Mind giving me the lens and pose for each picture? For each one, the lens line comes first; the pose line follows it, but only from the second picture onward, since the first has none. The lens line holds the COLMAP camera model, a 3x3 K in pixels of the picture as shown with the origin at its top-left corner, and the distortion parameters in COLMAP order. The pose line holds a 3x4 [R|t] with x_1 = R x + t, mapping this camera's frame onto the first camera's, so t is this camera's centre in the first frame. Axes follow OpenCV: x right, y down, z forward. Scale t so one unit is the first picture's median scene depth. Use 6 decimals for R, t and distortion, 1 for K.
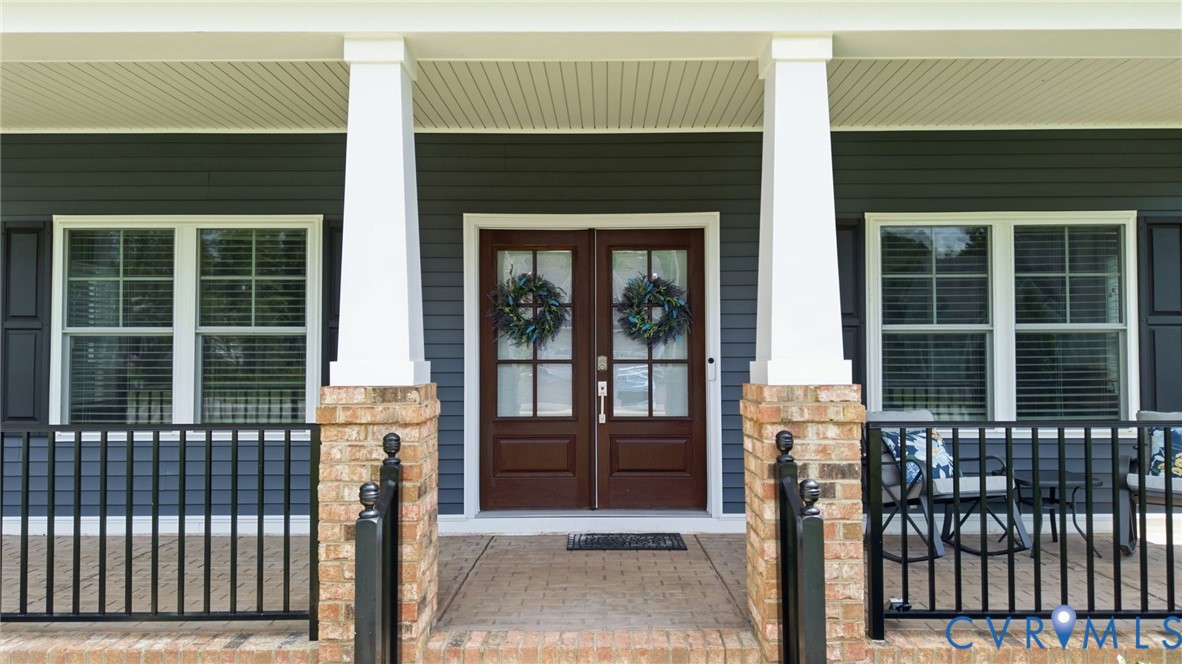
lens RADIAL K [[790.7, 0, 591.0], [0, 790.7, 332.0], [0, 0, 1]] dist [0.074482, -0.078218]
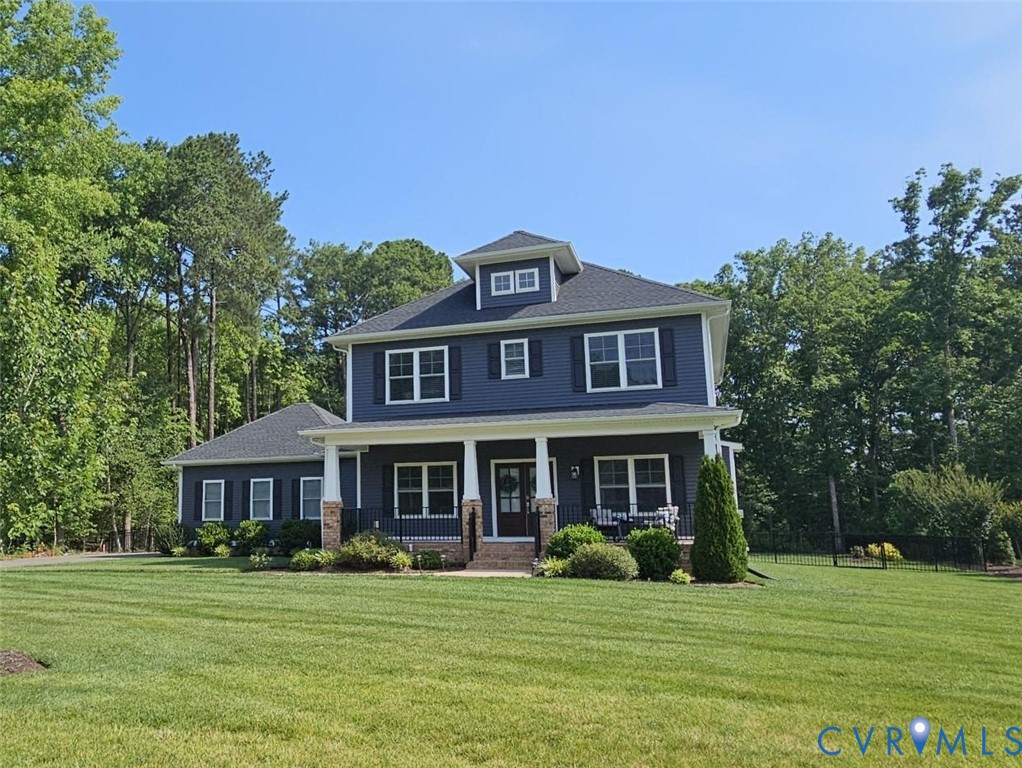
lens RADIAL K [[787.7, 0, 511.0], [0, 787.7, 384.0], [0, 0, 1]] dist [-0.001127, -0.000103]
pose [[0.979979, -0.043123, -0.194374, 0.723765], [0.016540, 0.990521, -0.136362, 0.014629], [0.198412, 0.130417, 0.971403, -2.866560]]
